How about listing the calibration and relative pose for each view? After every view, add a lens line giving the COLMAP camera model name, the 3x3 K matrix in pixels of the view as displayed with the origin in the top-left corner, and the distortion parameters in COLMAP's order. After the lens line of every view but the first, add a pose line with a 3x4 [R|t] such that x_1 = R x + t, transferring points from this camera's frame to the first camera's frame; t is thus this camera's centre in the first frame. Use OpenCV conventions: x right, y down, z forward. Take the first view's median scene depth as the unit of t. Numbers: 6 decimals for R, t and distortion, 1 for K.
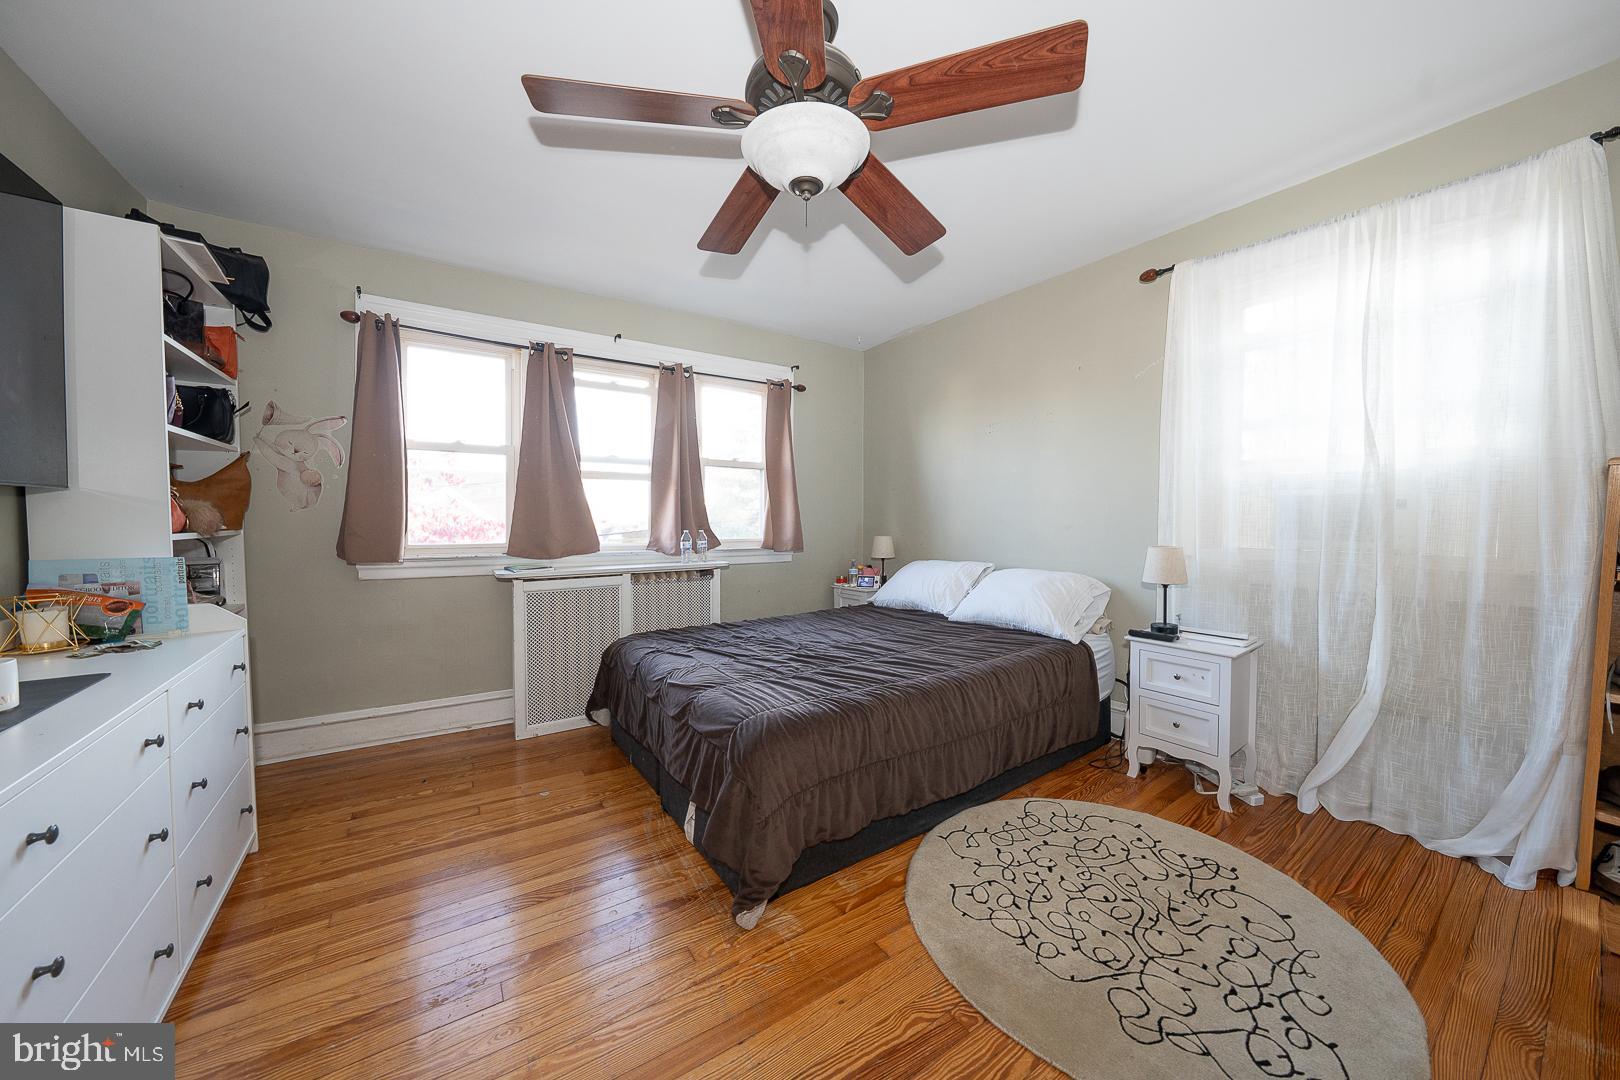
lens RADIAL K [[557.9, 0, 811.2], [0, 557.9, 535.6], [0, 0, 1]] dist [-0.026053, 0.005061]
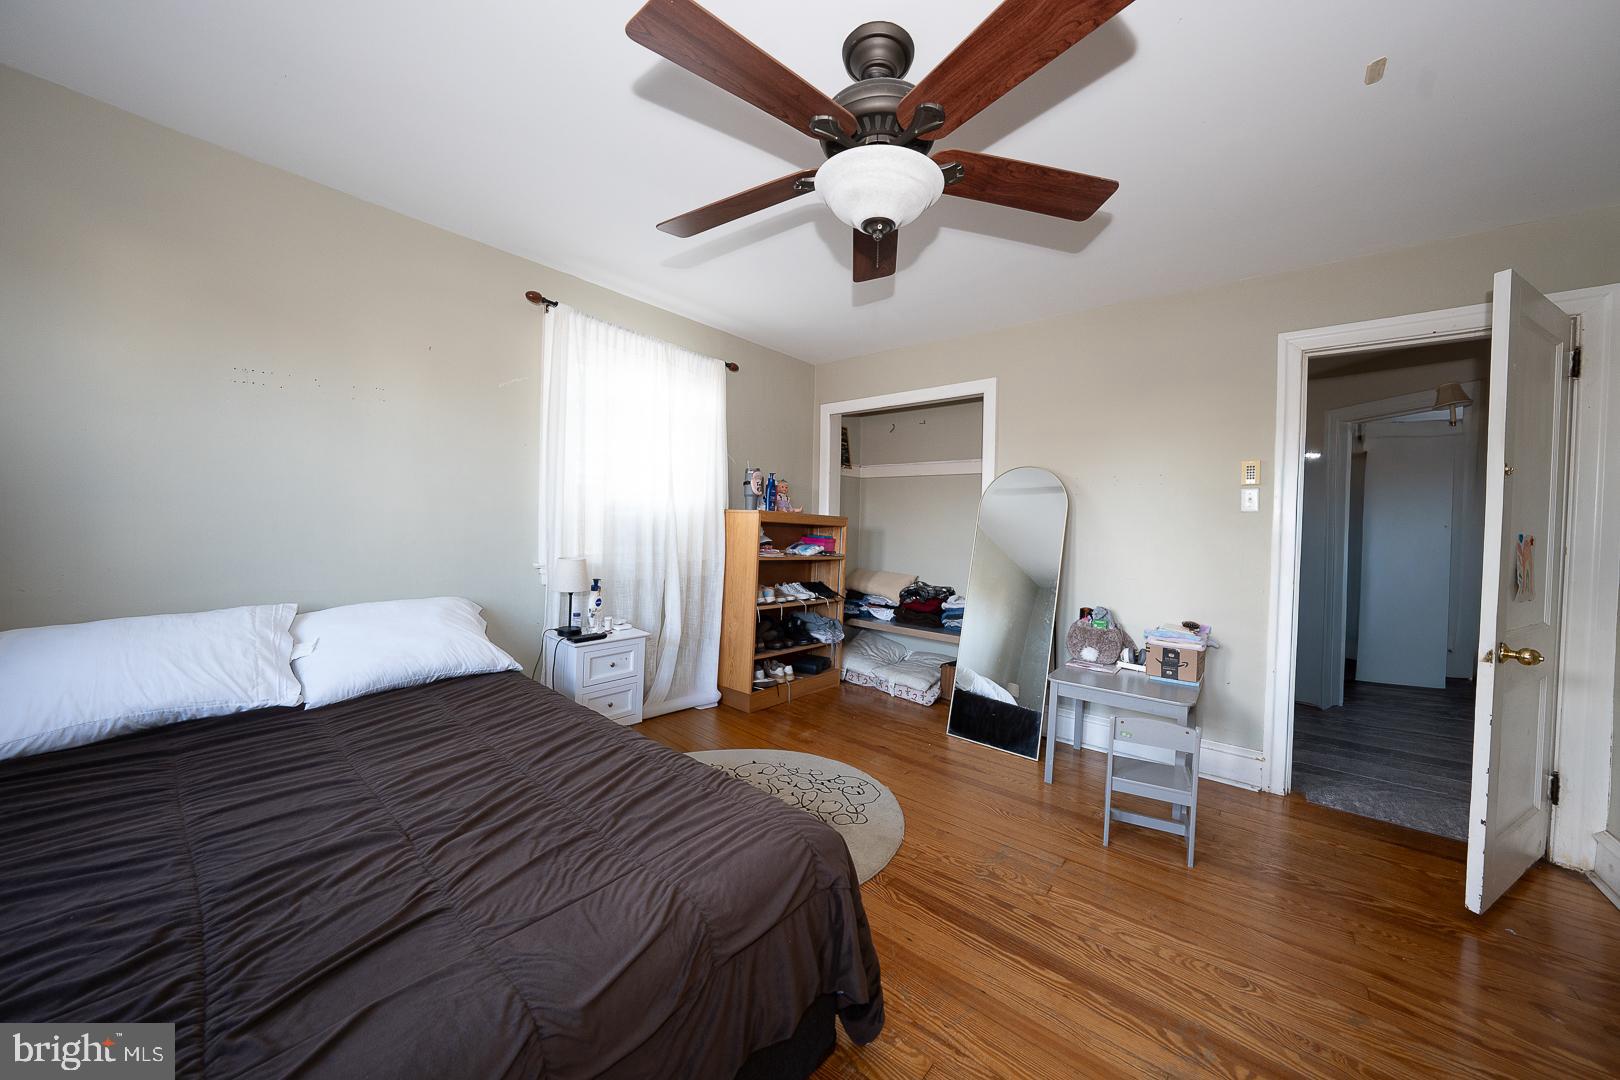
lens RADIAL K [[557.9, 0, 812.8], [0, 557.9, 533.5], [0, 0, 1]] dist [-0.026053, 0.005061]
pose [[-0.278920, -0.028237, 0.959899, -0.751034], [-0.003500, 0.999591, 0.028388, -0.082733], [-0.960308, 0.004558, -0.278905, 1.095914]]
